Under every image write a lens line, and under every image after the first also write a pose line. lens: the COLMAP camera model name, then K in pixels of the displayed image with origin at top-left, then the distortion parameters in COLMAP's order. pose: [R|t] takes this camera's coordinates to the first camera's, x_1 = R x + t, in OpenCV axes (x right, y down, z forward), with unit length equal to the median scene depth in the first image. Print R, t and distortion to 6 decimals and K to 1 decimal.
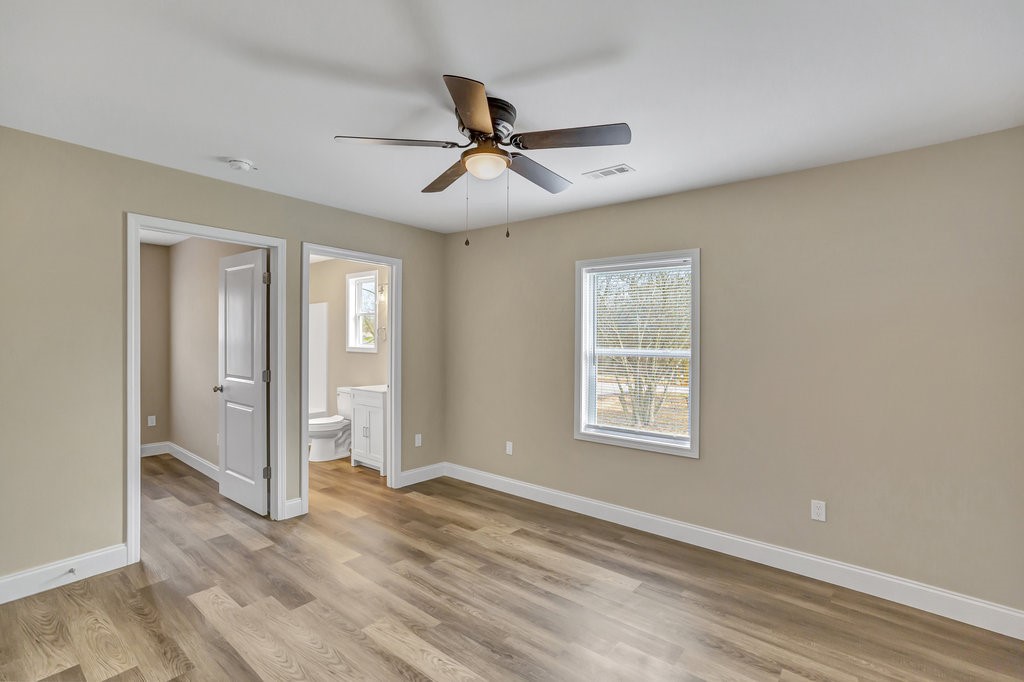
lens RADIAL K [[467.4, 0, 516.7], [0, 467.4, 345.0], [0, 0, 1]] dist [-0.017098, 0.010621]
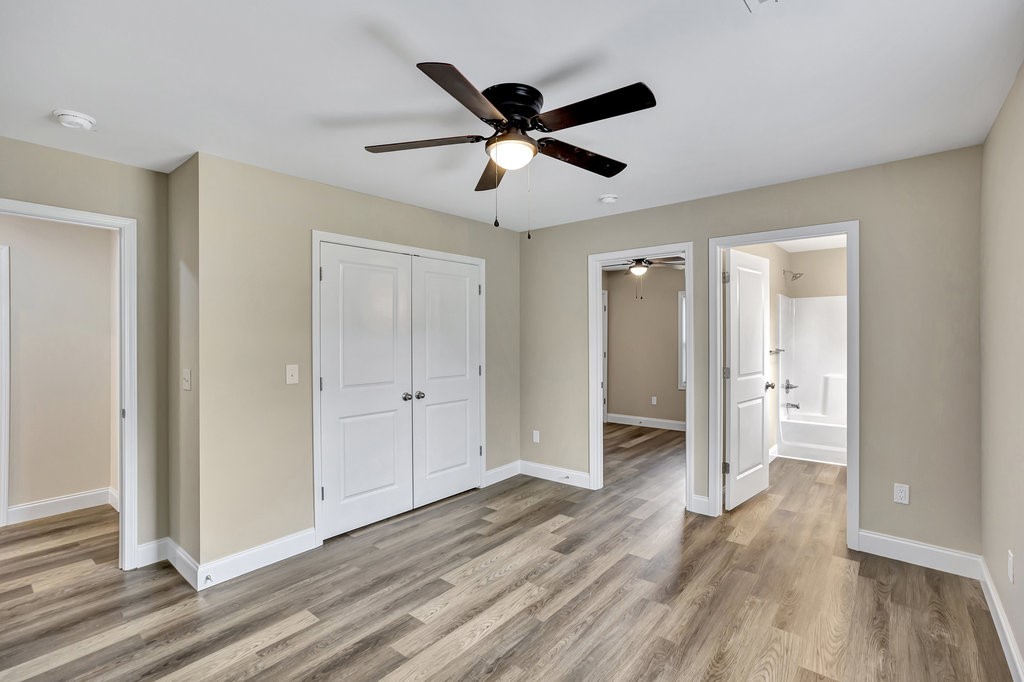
lens RADIAL K [[467.4, 0, 515.8], [0, 467.4, 339.6], [0, 0, 1]] dist [-0.017098, 0.010621]
pose [[-0.014428, -0.005764, -0.999879, 0.898745], [0.004320, 0.999974, -0.005827, -0.008015], [0.999887, -0.004403, -0.014403, 1.016230]]
